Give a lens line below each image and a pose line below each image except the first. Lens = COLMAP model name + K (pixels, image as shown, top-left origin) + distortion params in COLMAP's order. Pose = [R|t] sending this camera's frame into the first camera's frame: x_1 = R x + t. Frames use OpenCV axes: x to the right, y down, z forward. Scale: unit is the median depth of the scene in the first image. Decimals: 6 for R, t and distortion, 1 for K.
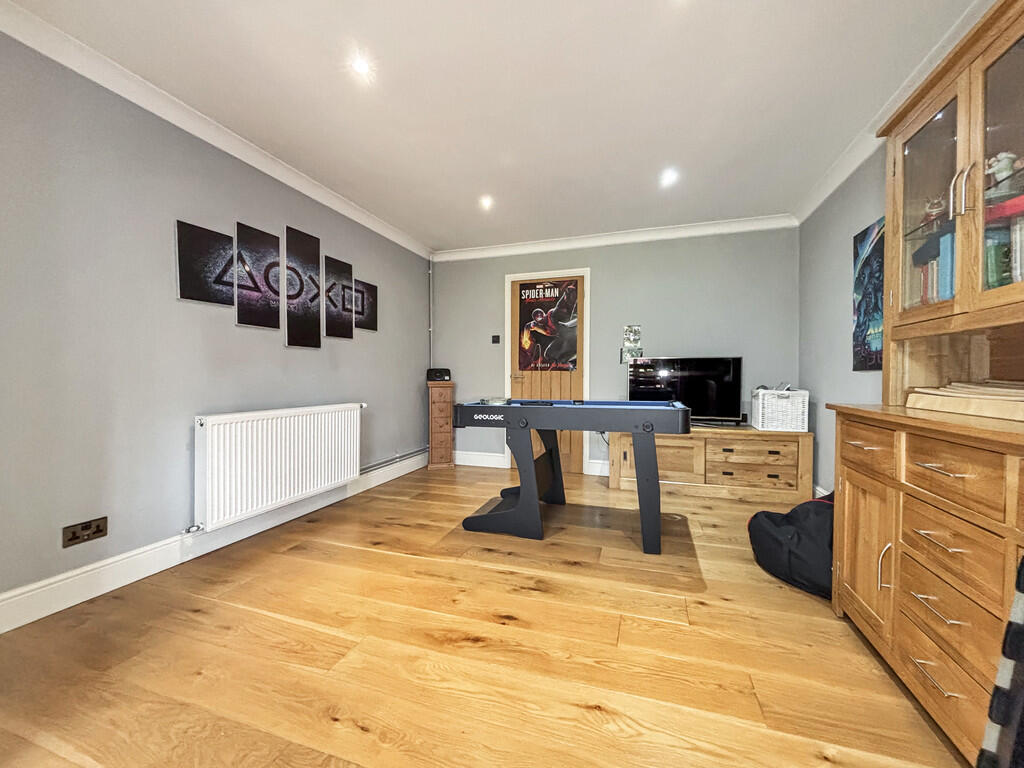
lens RADIAL K [[416.9, 0, 509.9], [0, 416.9, 382.8], [0, 0, 1]] dist [0.002297, 0.000849]
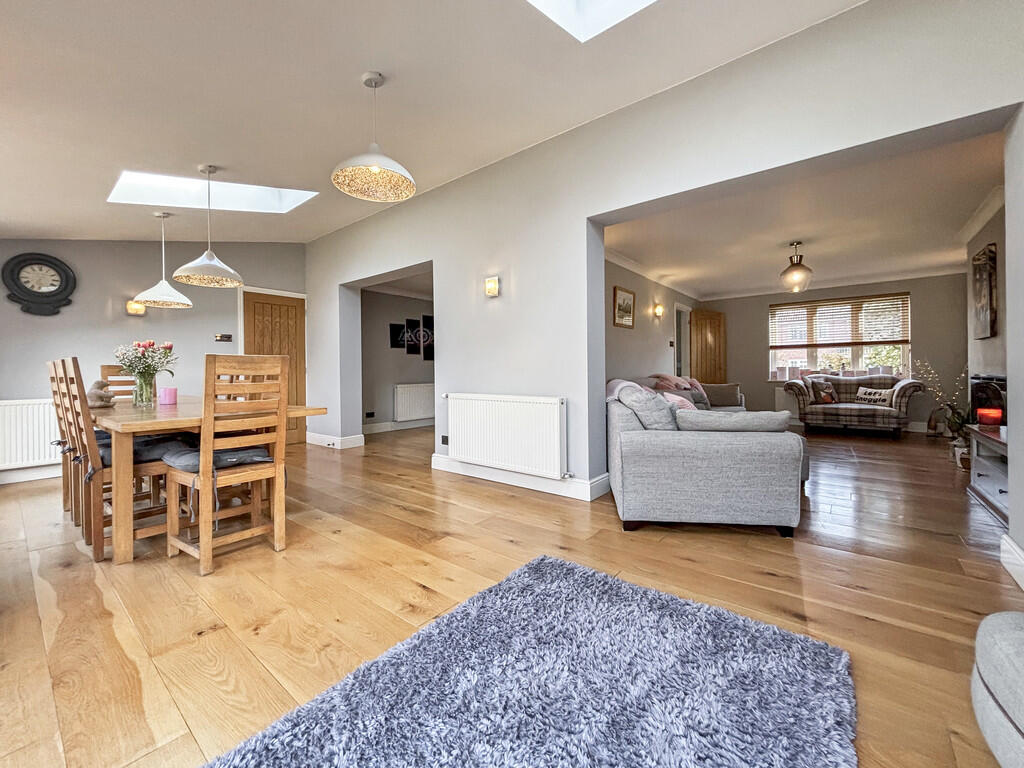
lens RADIAL K [[416.9, 0, 514.1], [0, 416.9, 376.4], [0, 0, 1]] dist [0.002297, 0.000849]
pose [[0.939096, -0.003490, -0.343638, 1.029983], [0.003669, 0.999993, -0.000131, 0.017164], [0.343637, -0.001138, 0.939102, -1.443803]]
